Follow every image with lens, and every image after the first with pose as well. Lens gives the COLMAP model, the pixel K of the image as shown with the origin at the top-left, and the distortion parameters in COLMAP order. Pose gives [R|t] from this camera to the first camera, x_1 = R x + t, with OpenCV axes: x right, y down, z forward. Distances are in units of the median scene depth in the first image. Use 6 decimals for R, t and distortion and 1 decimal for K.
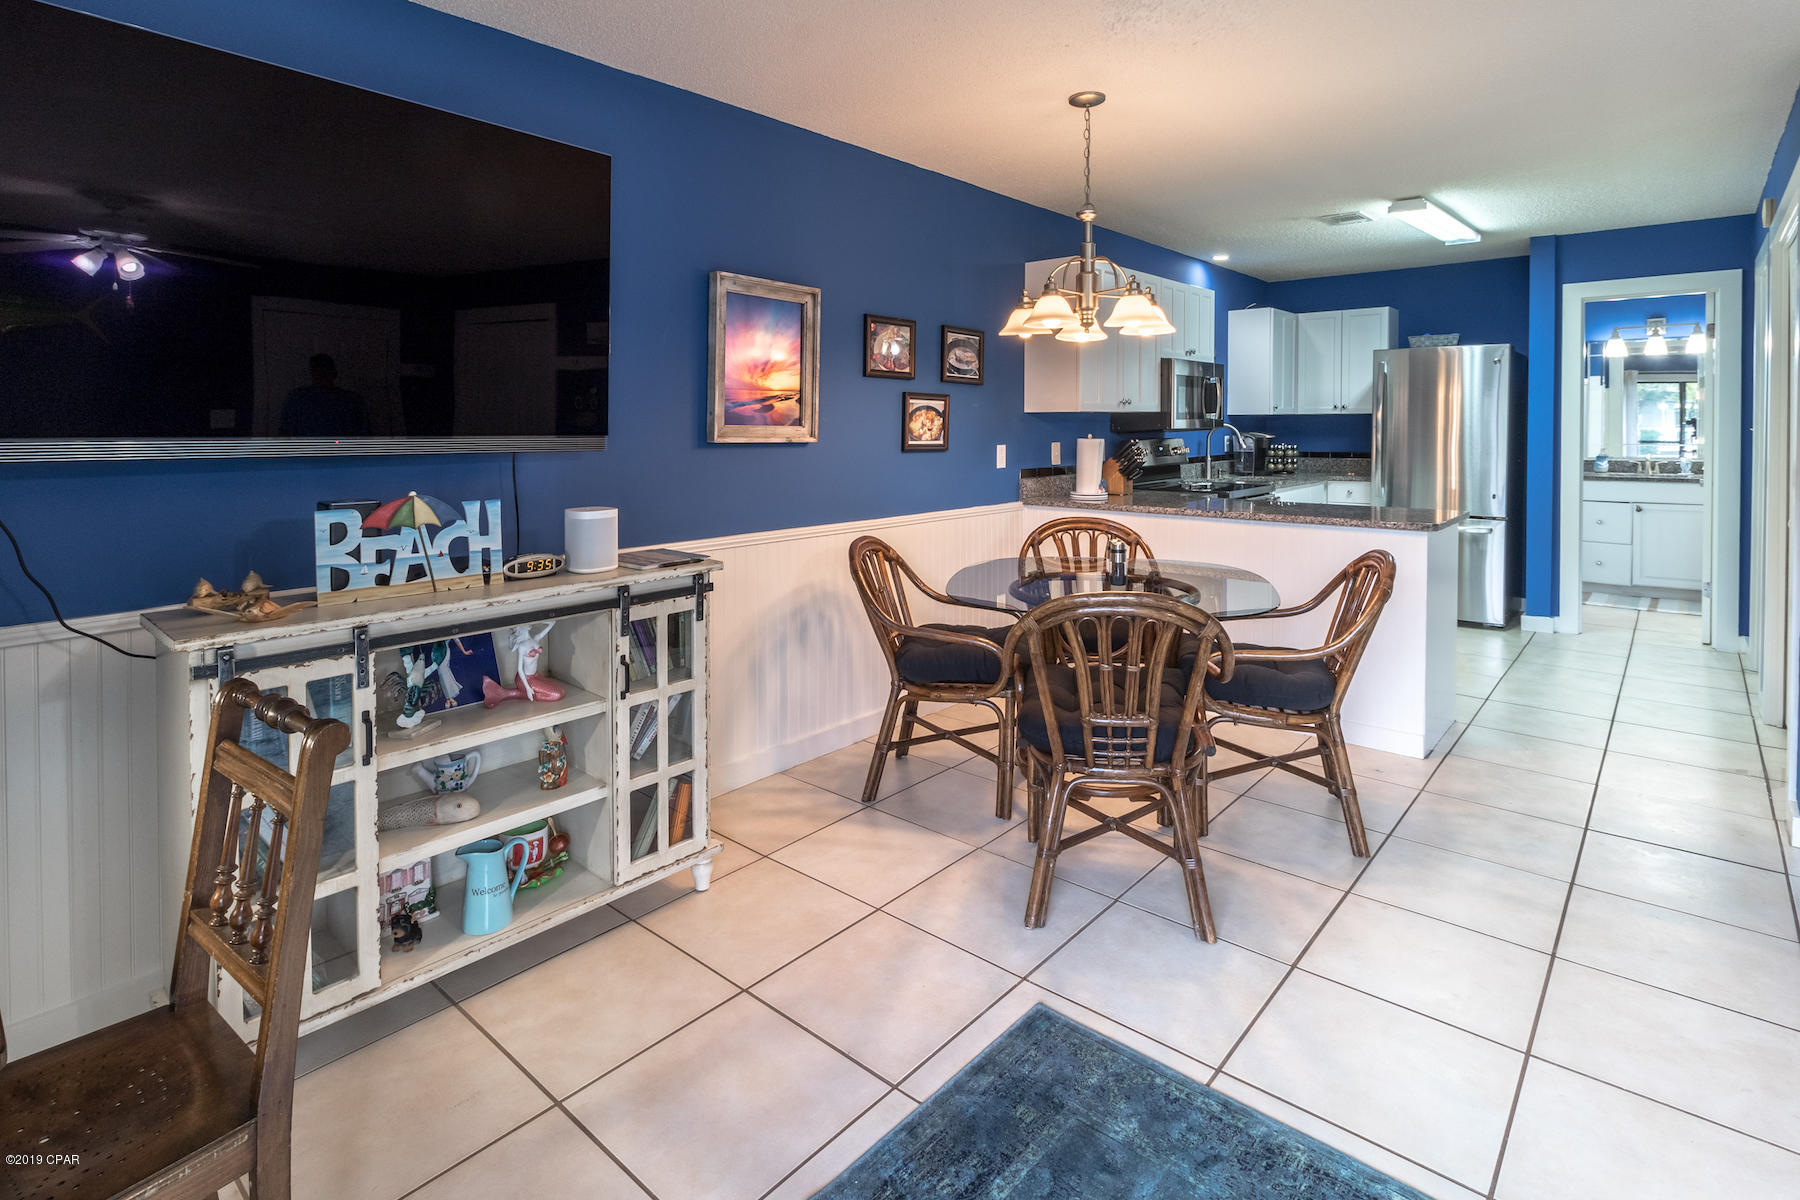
lens RADIAL K [[908.1, 0, 867.9], [0, 908.1, 602.9], [0, 0, 1]] dist [-0.005523, -0.001426]
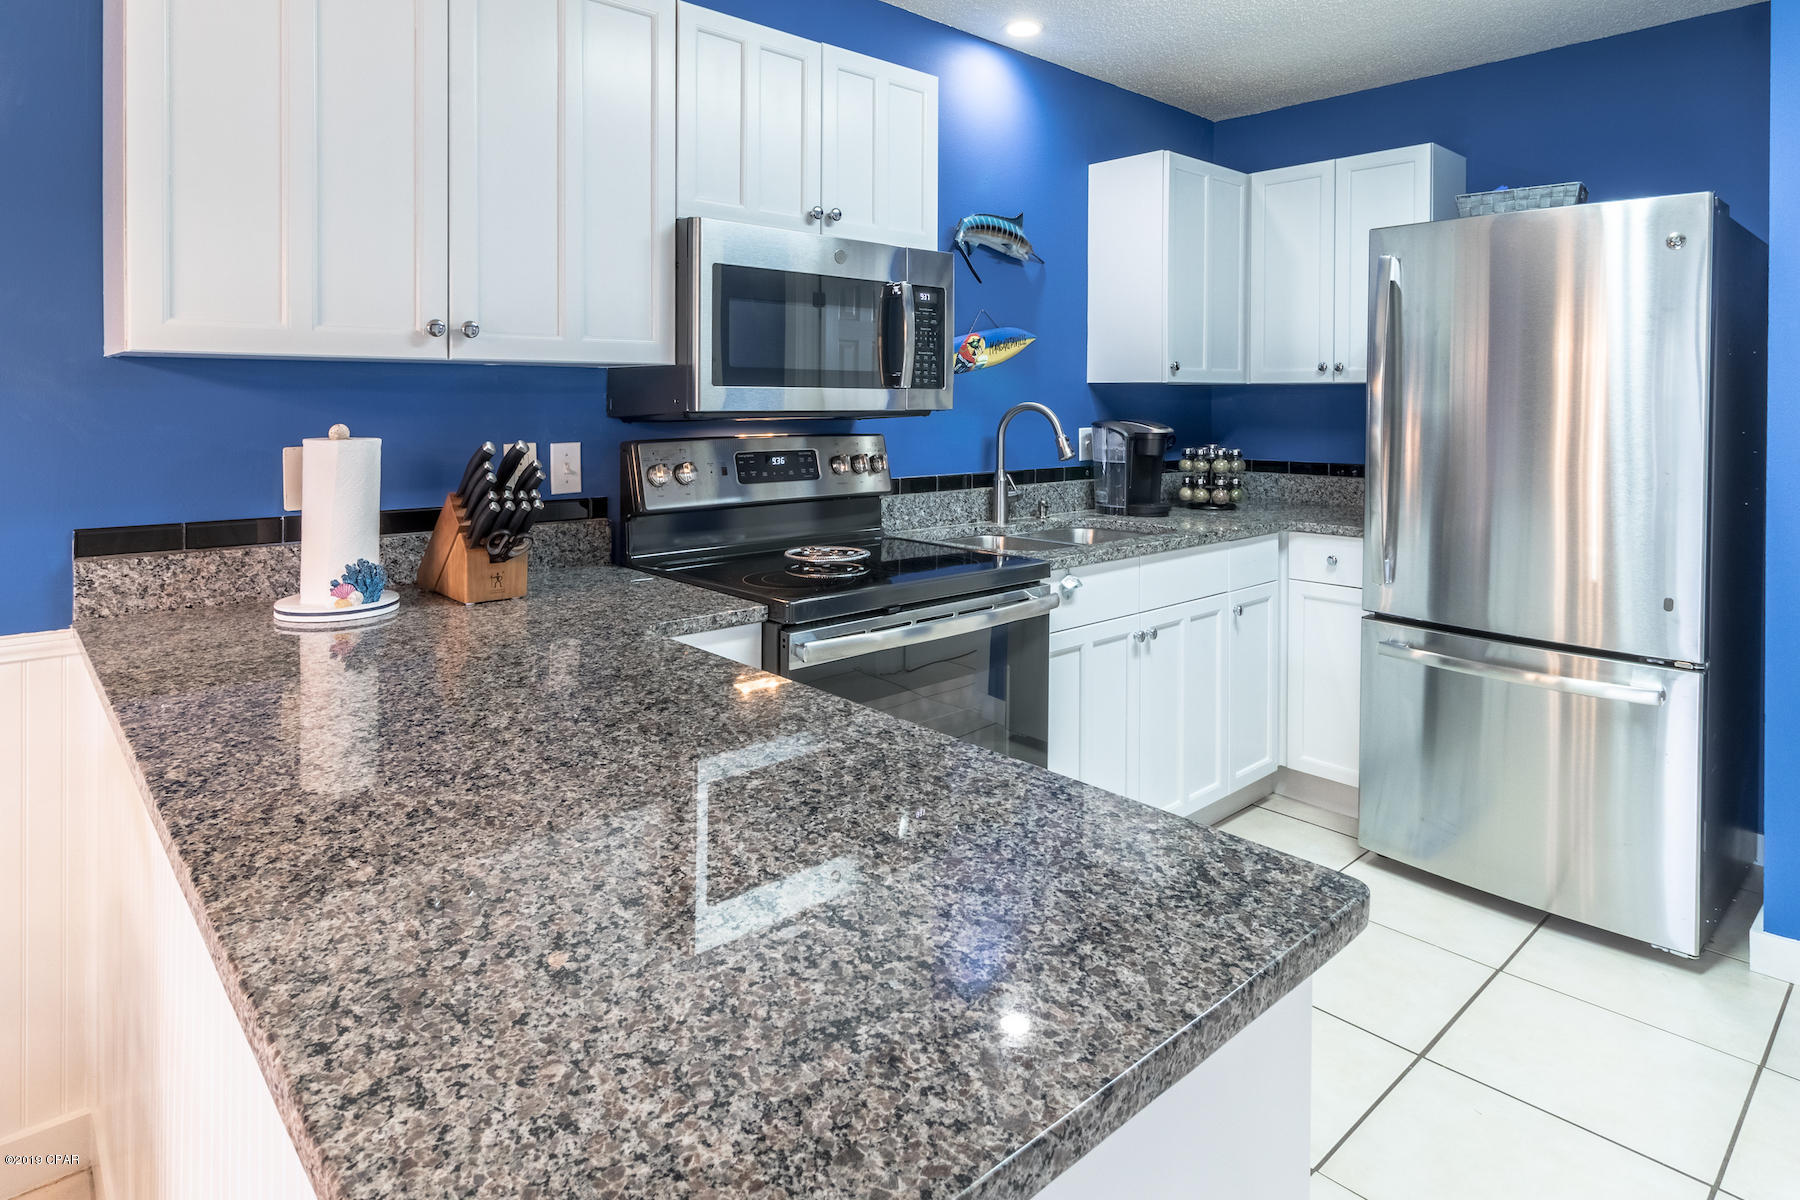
lens RADIAL K [[1015.4, 0, 897.4], [0, 1015.4, 553.7], [0, 0, 1]] dist [-0.001252, -0.001447]
pose [[0.995405, 0.026393, -0.092042, 0.411479], [-0.030402, 0.998637, -0.042426, -0.109781], [0.090796, 0.045029, 0.994851, 0.552808]]
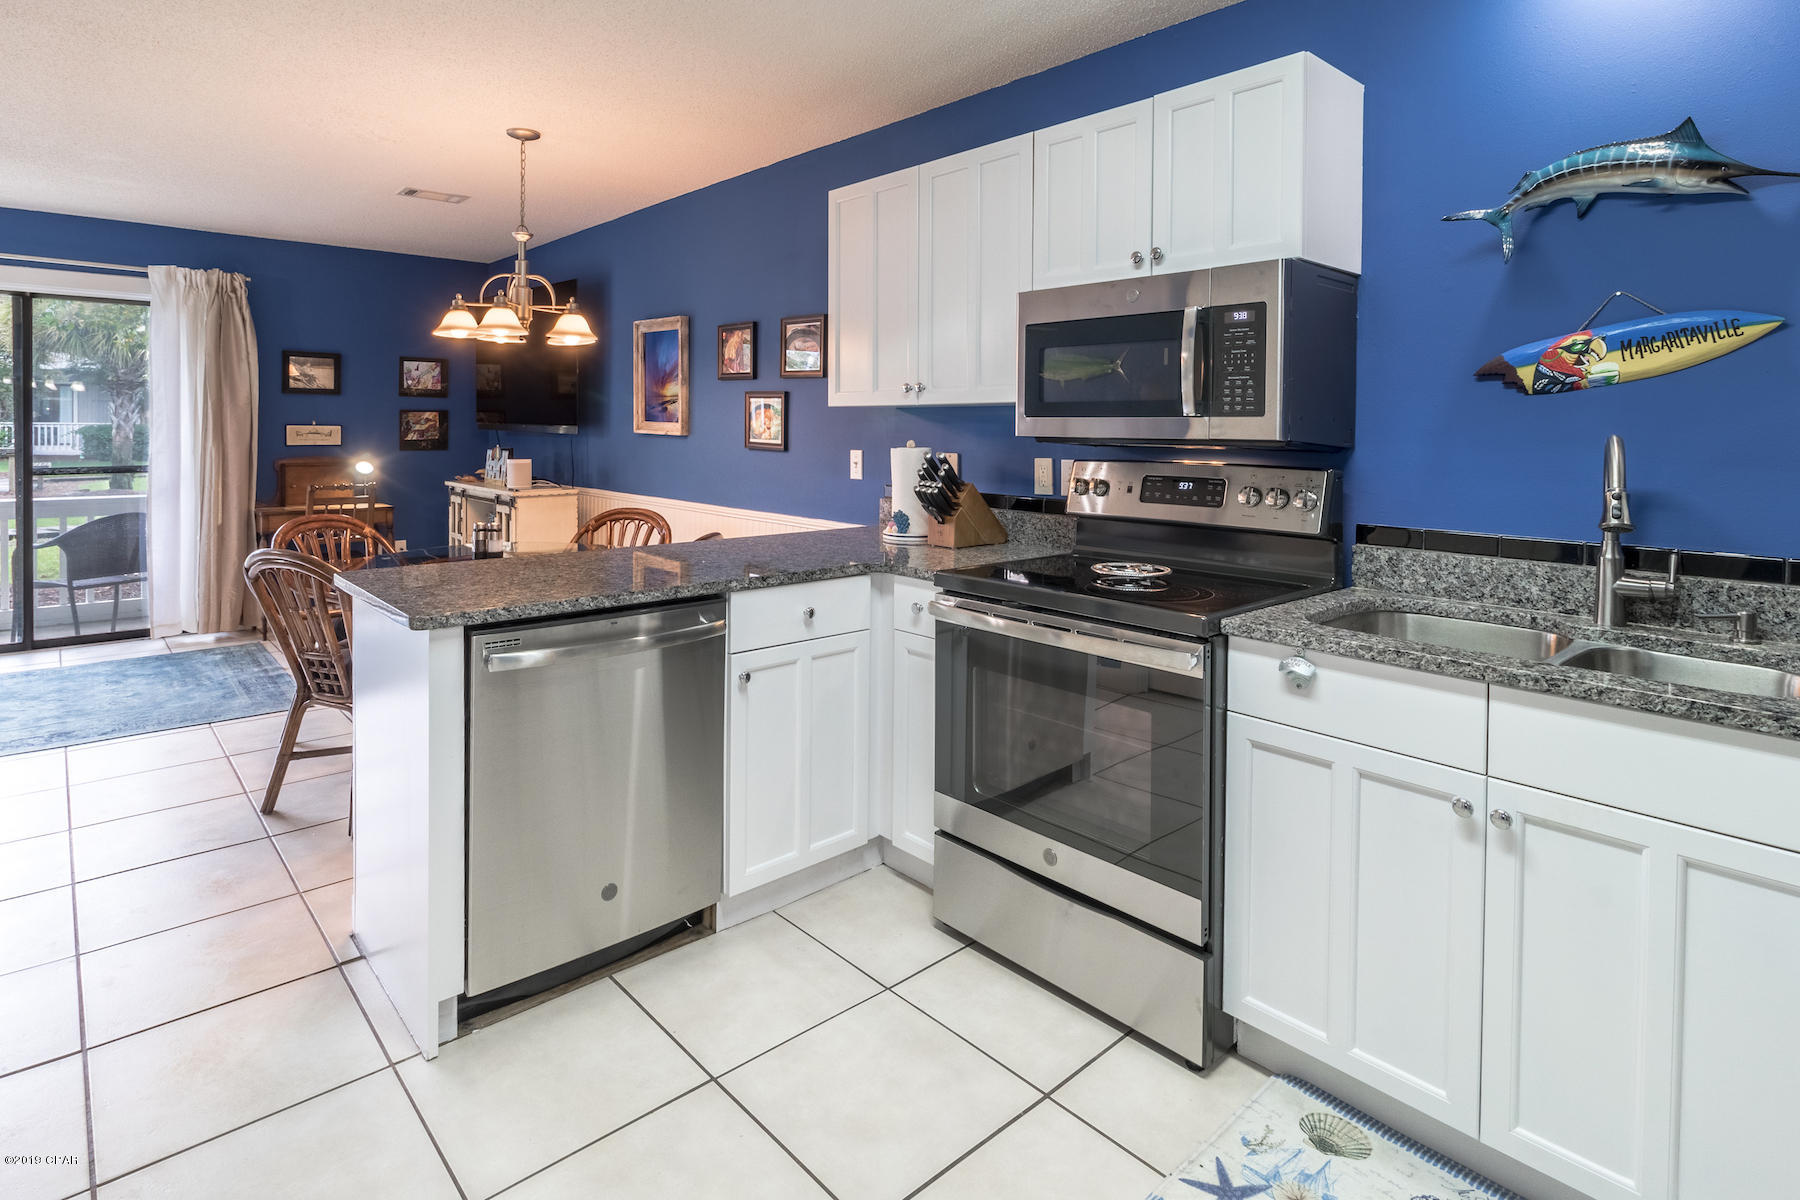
lens RADIAL K [[908.1, 0, 867.9], [0, 908.1, 602.9], [0, 0, 1]] dist [-0.005523, -0.001426]
pose [[-0.116433, 0.196051, -0.973657, 0.760090], [-0.199017, 0.955836, 0.216262, -0.177076], [0.973055, 0.218954, -0.072273, 0.882558]]
